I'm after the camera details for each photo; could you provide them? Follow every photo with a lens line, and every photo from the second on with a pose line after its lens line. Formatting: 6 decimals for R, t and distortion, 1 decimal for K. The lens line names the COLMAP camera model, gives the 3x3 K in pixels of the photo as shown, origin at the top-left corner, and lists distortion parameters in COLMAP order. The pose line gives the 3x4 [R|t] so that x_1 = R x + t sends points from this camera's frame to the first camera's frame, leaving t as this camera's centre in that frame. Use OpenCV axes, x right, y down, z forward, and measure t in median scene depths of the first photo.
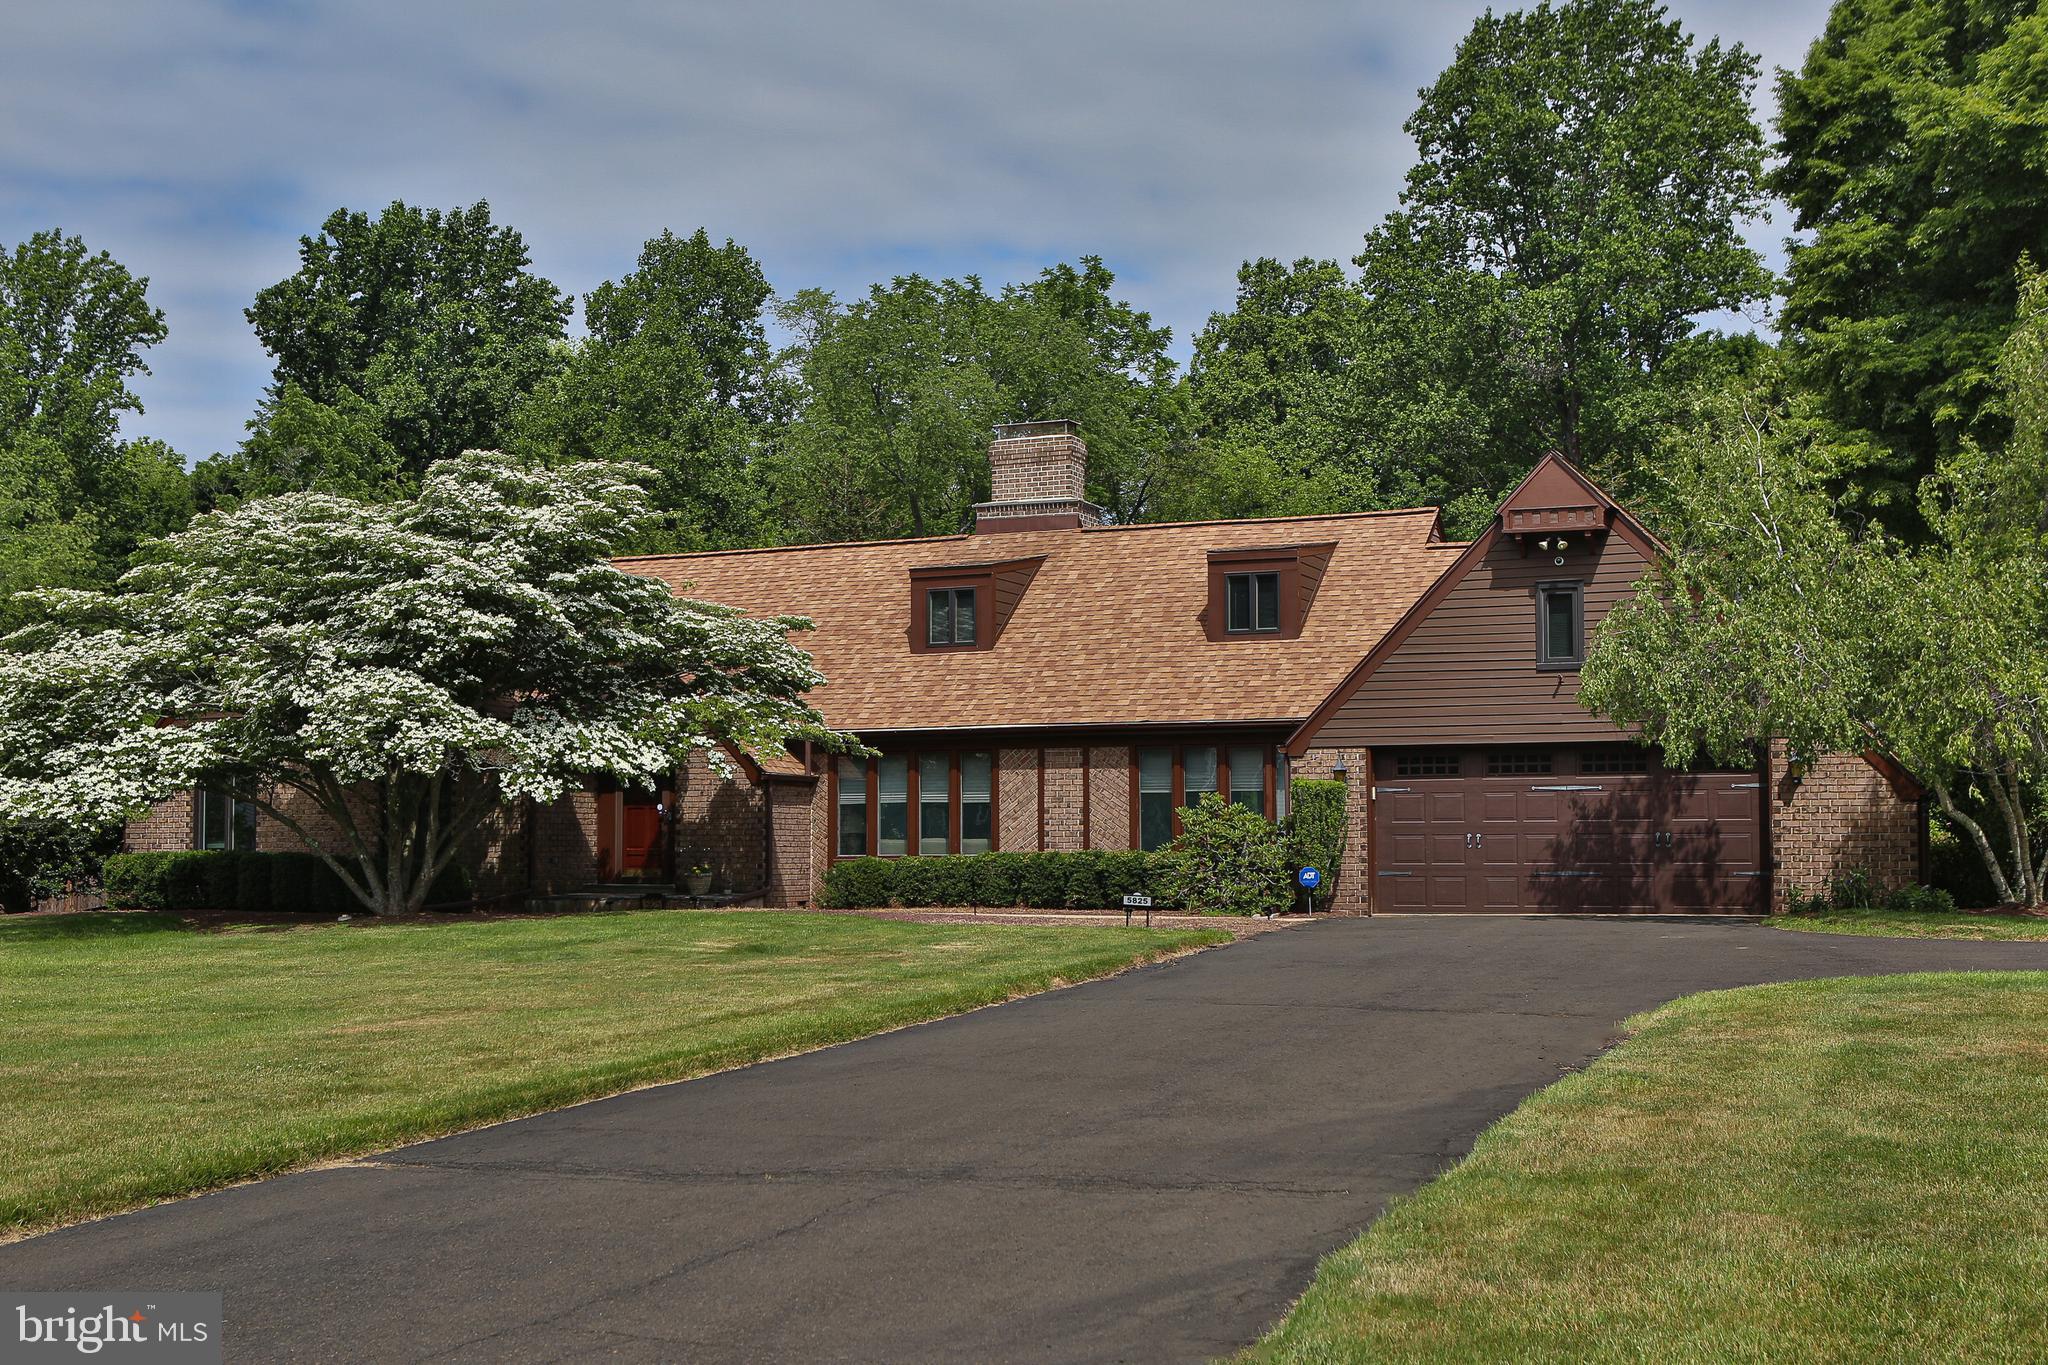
lens RADIAL K [[2227.6, 0, 1023.1], [0, 2227.6, 686.0], [0, 0, 1]] dist [0.002547, 0.000000]
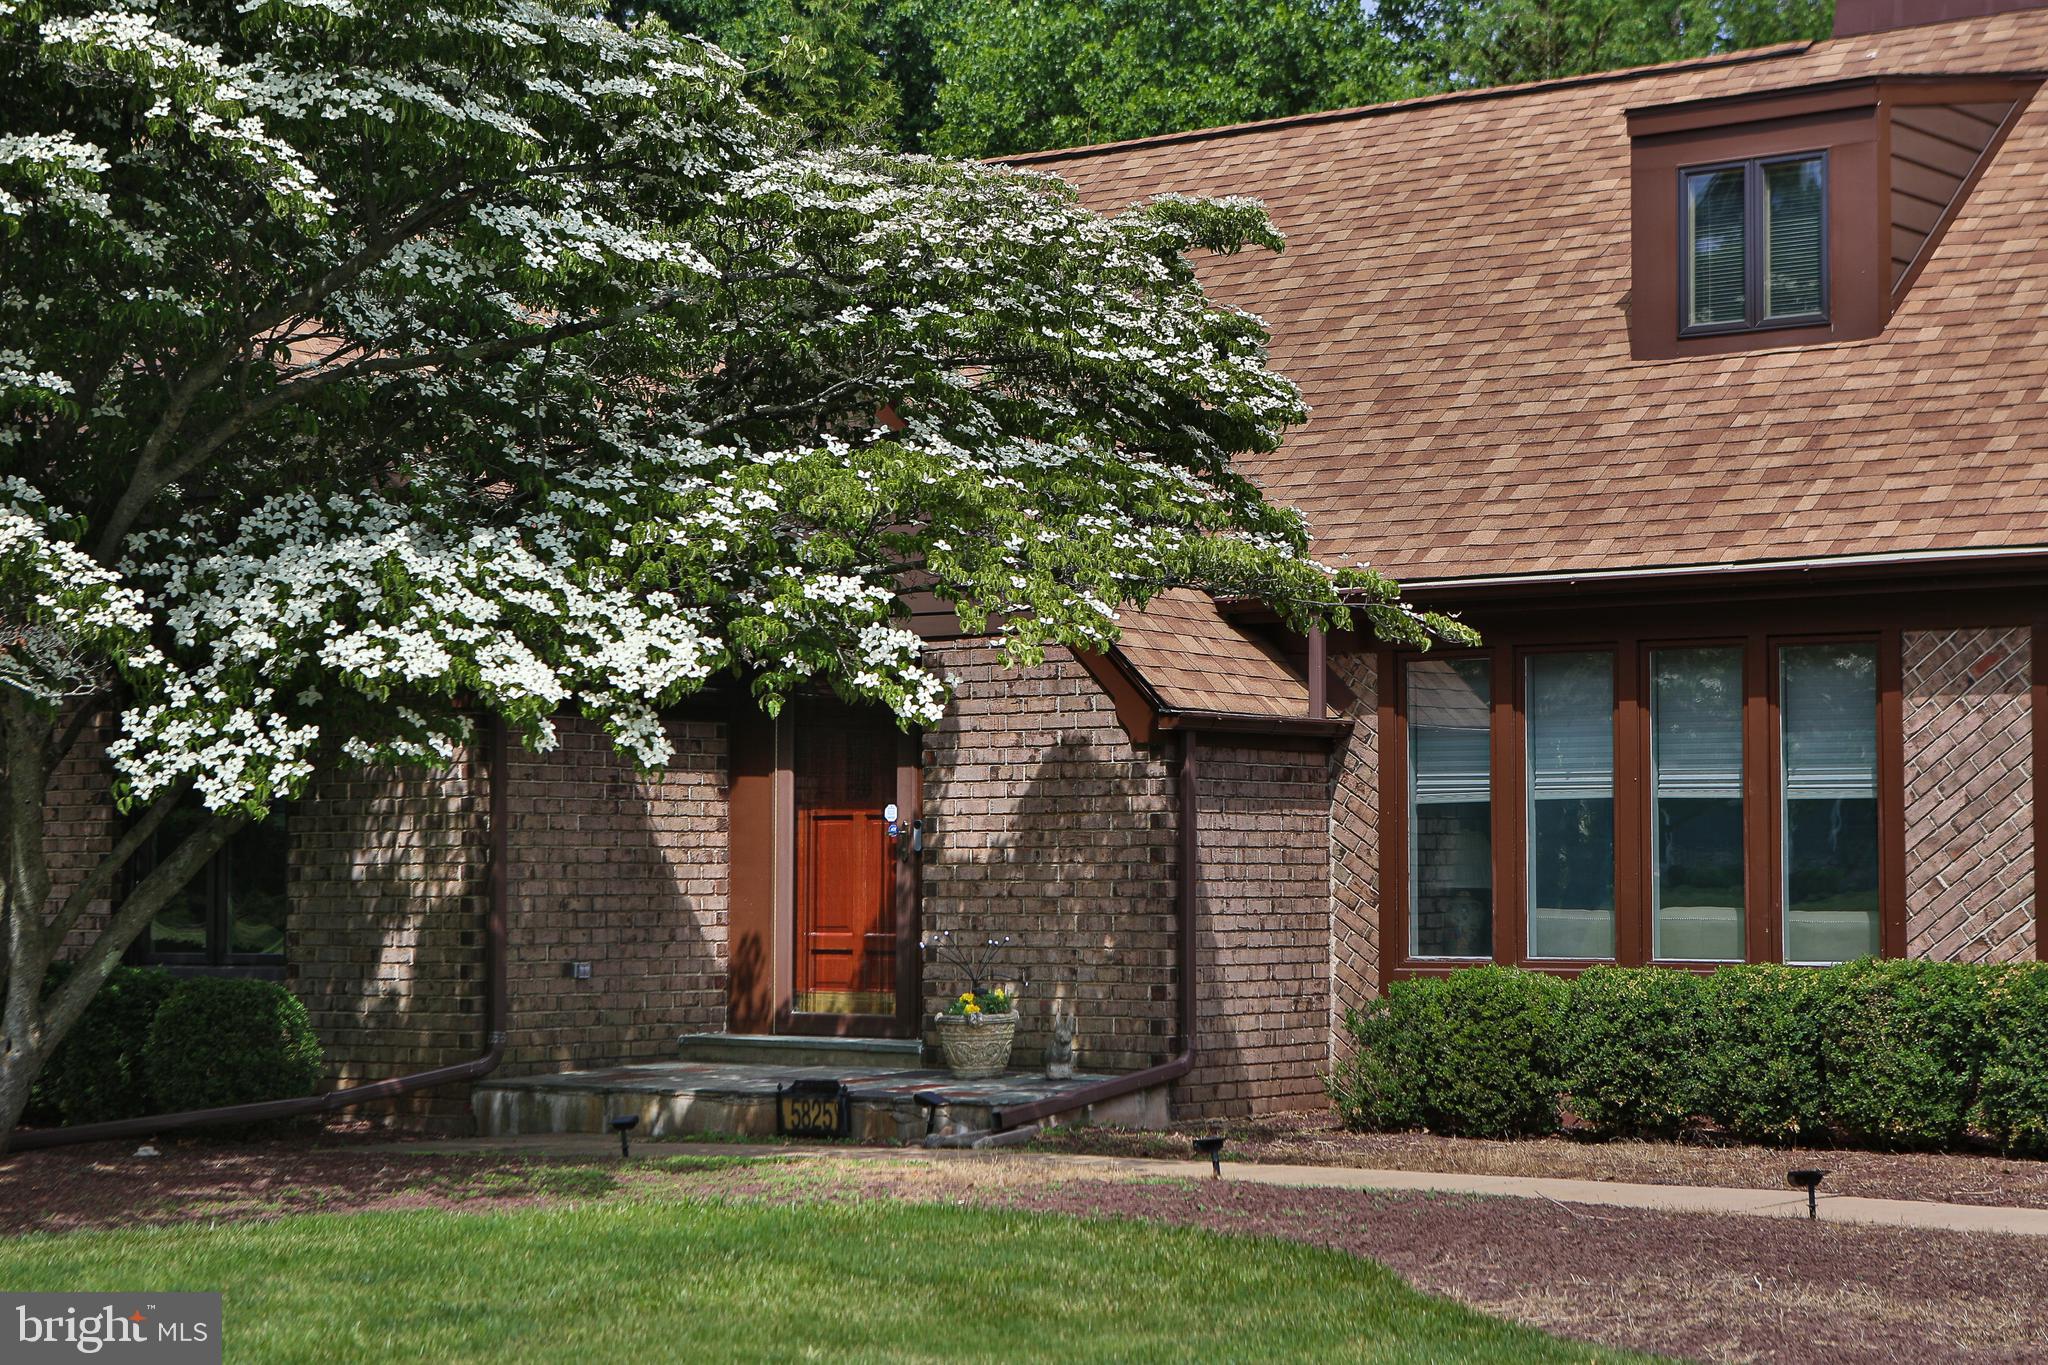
lens RADIAL K [[4108.7, 0, 1032.0], [0, 4108.7, 669.5], [0, 0, 1]] dist [0.203991, 0.000000]
pose [[0.975422, -0.013041, -0.219957, -0.001889], [0.017819, 0.999646, 0.019753, 0.020621], [0.219622, -0.023187, 0.975310, 0.402577]]
